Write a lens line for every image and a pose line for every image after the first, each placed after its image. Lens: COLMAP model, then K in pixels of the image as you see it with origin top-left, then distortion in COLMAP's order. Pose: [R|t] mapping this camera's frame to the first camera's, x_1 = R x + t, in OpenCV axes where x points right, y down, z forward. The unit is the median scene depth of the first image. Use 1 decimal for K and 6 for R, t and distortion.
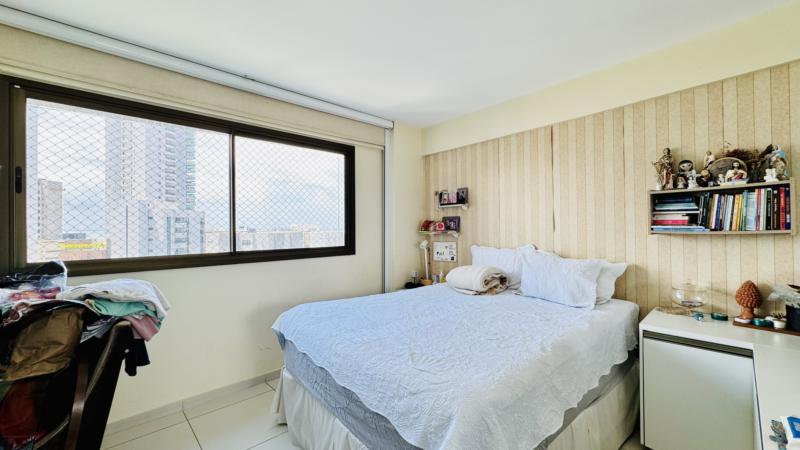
lens RADIAL K [[318.7, 0, 401.7], [0, 318.7, 226.6], [0, 0, 1]] dist [-0.016473, -0.000215]
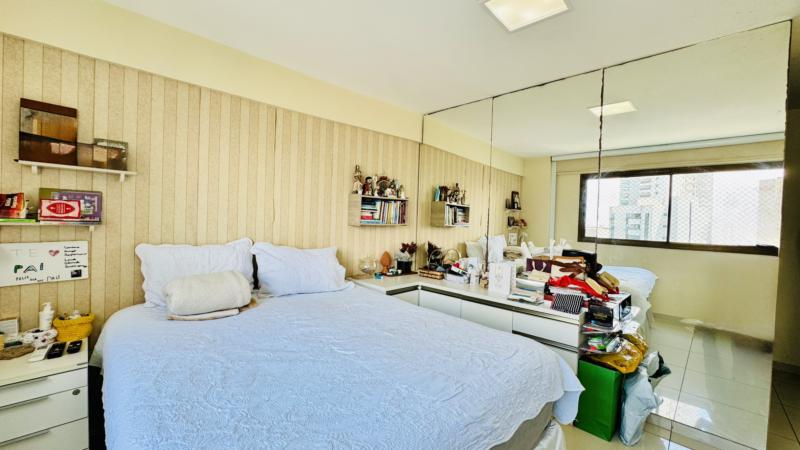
lens RADIAL K [[318.7, 0, 401.2], [0, 318.7, 223.3], [0, 0, 1]] dist [-0.016473, -0.000215]
pose [[-0.060916, -0.006624, 0.998121, -0.451105], [-0.034152, 0.999406, 0.004548, 0.001161], [-0.997558, -0.033811, -0.061106, 0.651862]]
